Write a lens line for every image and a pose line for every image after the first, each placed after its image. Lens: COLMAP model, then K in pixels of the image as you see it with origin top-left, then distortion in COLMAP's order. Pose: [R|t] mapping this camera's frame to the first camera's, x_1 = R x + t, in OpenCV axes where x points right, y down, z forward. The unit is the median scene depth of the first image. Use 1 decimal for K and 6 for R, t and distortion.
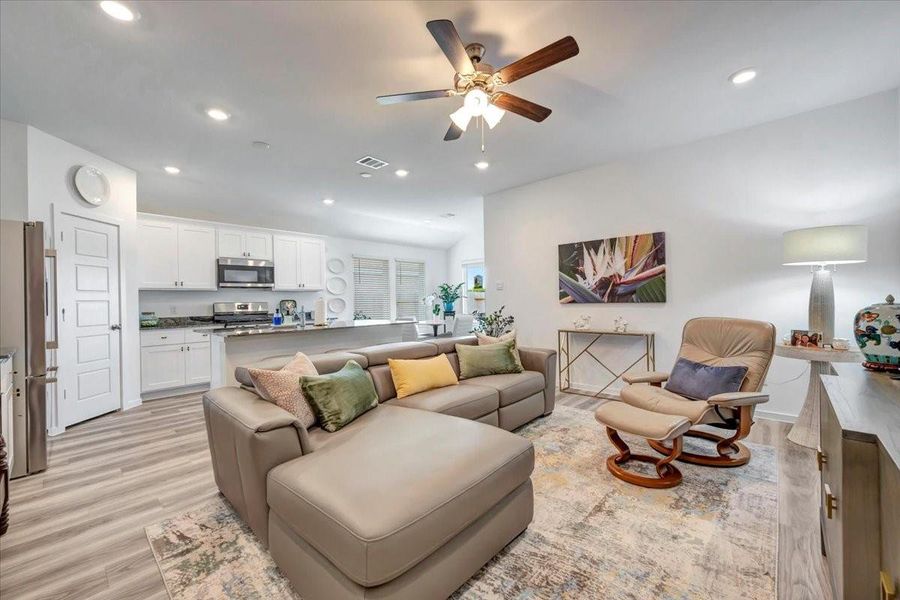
lens RADIAL K [[362.7, 0, 451.1], [0, 362.7, 300.1], [0, 0, 1]] dist [-0.001334, -0.000193]
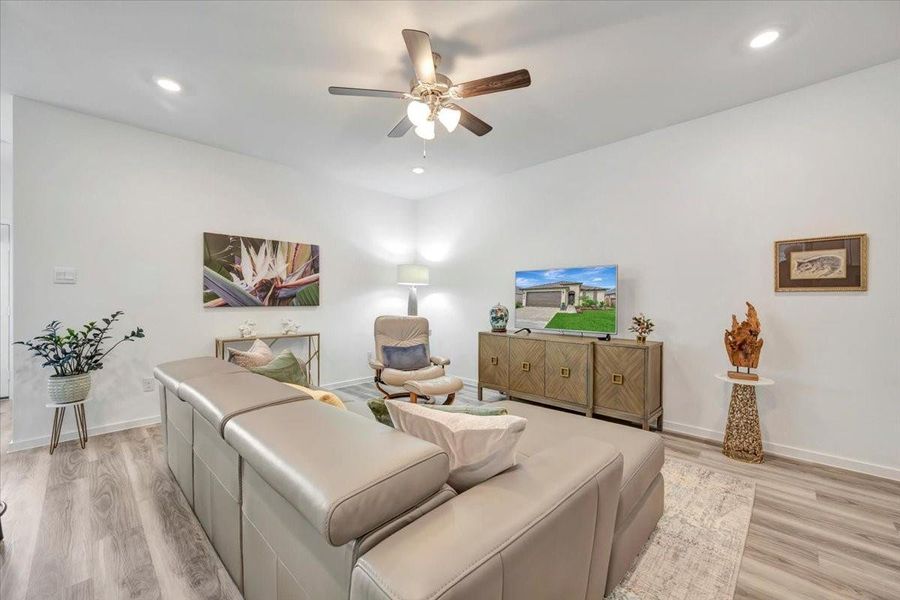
lens RADIAL K [[356.2, 0, 451.2], [0, 356.2, 295.6], [0, 0, 1]] dist [-0.001053, -0.000193]
pose [[0.021829, 0.031030, 0.999280, -0.497921], [-0.001368, 0.999518, -0.031008, 0.007631], [-0.999761, -0.000690, 0.021861, 0.492797]]
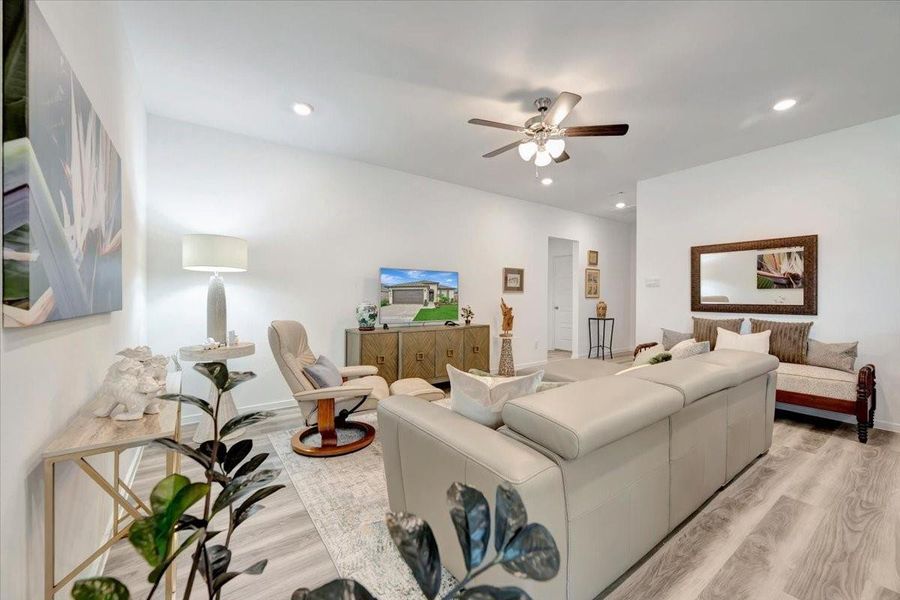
lens RADIAL K [[357.6, 0, 450.0], [0, 357.6, 300.0], [0, 0, 1]] dist [-0.000545, 0.000072]
pose [[-0.978775, 0.016795, 0.204249, 0.073055], [0.018172, 0.999823, 0.004870, -0.002802], [-0.204131, 0.008478, -0.978907, 1.225999]]
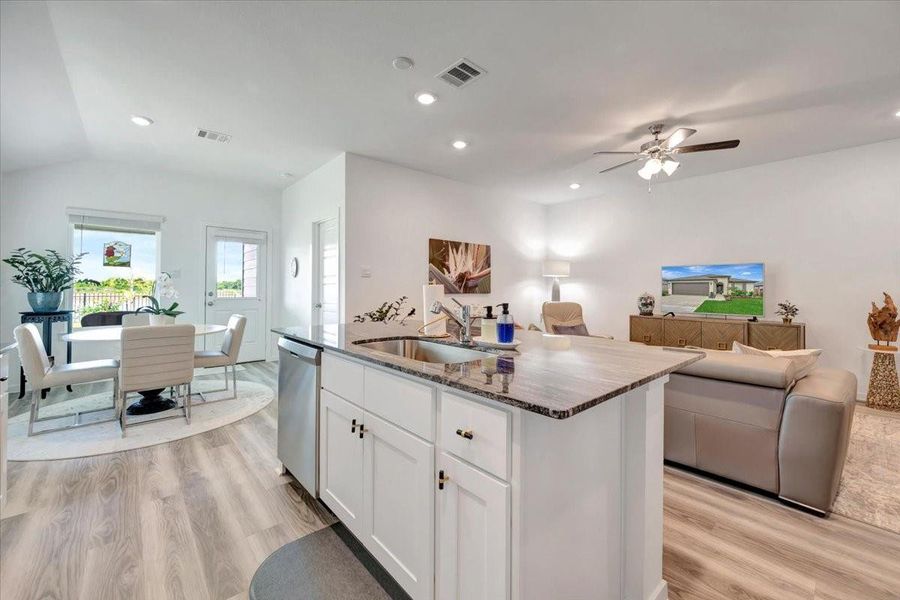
lens RADIAL K [[363.5, 0, 449.8], [0, 363.5, 282.5], [0, 0, 1]] dist [-0.000086, -0.000086]
pose [[0.106382, 0.034929, 0.993712, -0.812850], [-0.007340, 0.999383, -0.034342, 0.012801], [-0.994298, -0.003640, 0.106572, 0.907766]]
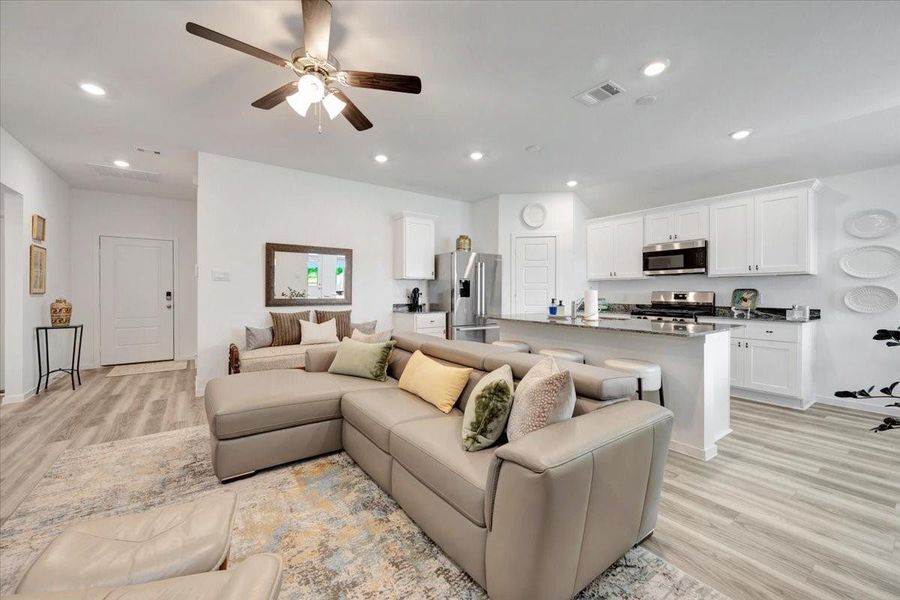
lens RADIAL K [[356.2, 0, 451.2], [0, 356.2, 295.6], [0, 0, 1]] dist [-0.001053, -0.000193]
pose [[-0.203764, 0.026820, -0.978653, 0.496843], [0.003026, 0.999637, 0.026765, -0.011007], [0.979015, 0.002492, -0.203771, 0.823418]]
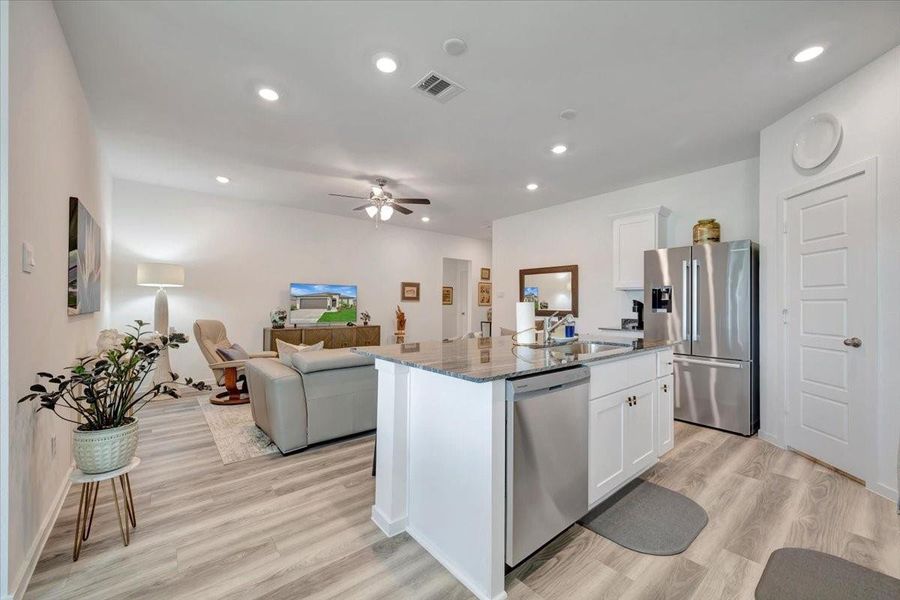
lens RADIAL K [[356.6, 0, 451.8], [0, 356.6, 303.9], [0, 0, 1]] dist [-0.001514, -0.000016]
pose [[-0.991303, 0.014136, 0.130839, -0.303167], [0.013819, 0.999899, -0.003330, 0.001948], [-0.130872, -0.001493, -0.991398, 1.544441]]
